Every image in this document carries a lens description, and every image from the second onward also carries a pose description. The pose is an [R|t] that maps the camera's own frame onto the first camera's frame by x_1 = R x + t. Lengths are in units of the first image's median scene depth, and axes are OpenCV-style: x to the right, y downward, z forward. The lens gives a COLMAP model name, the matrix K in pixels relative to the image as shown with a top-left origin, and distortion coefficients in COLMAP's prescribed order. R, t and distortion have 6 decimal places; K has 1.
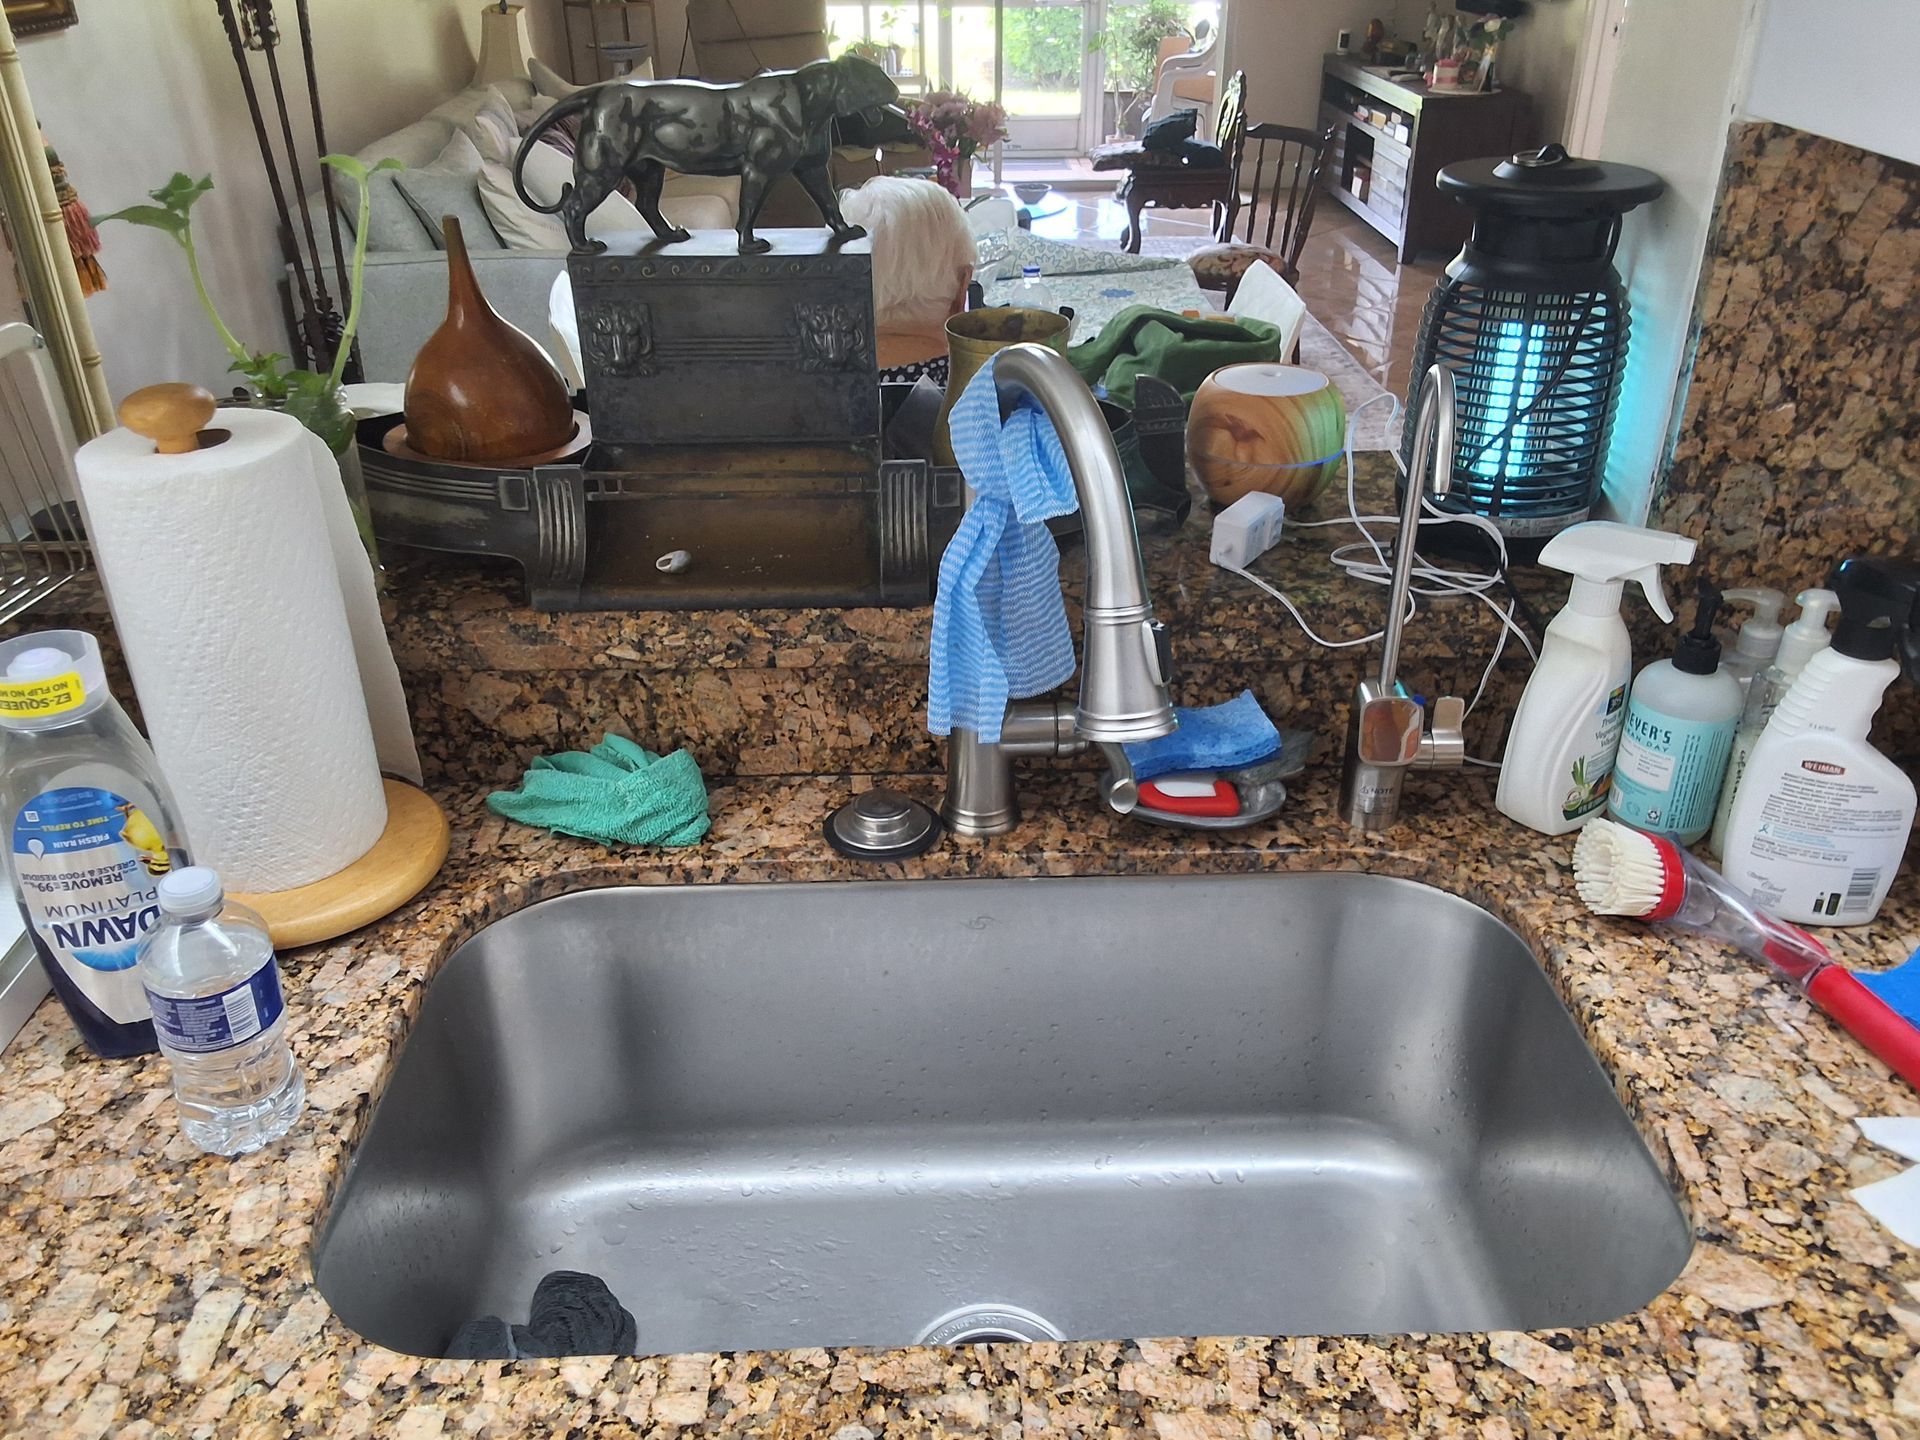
lens RADIAL K [[1521.9, 0, 955.9], [0, 1521.9, 709.0], [0, 0, 1]] dist [0.113852, -0.168454]
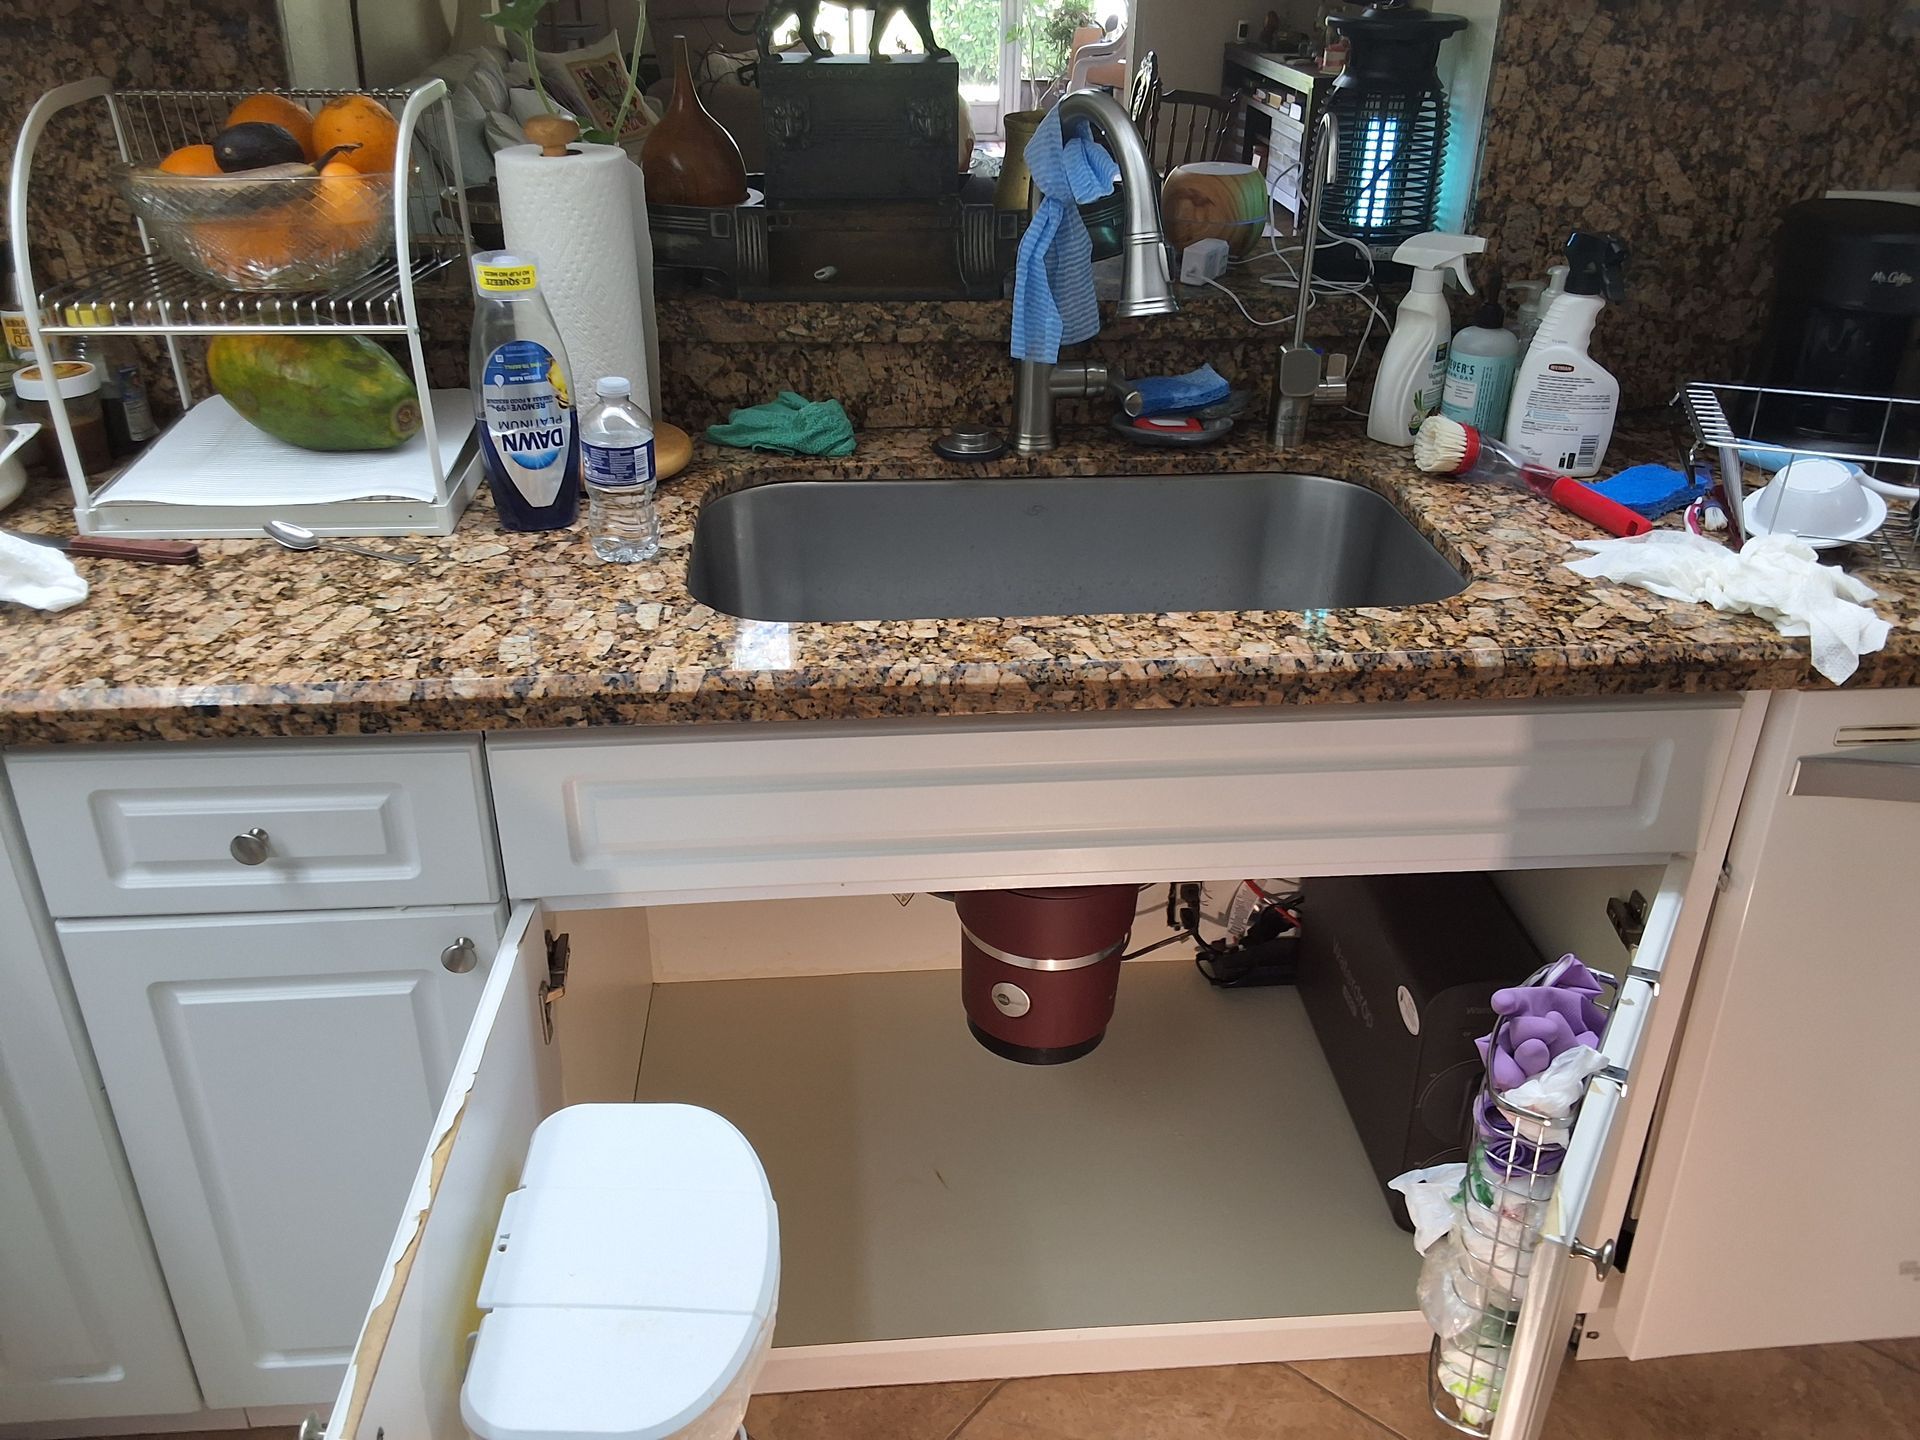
lens RADIAL K [[1497.6, 0, 956.7], [0, 1497.6, 706.4], [0, 0, 1]] dist [0.120300, -0.190273]
pose [[0.998262, -0.013196, 0.057444, -0.153653], [0.013175, 0.999913, 0.000749, 0.340130], [-0.057449, 0.000009, 0.998348, -0.500081]]
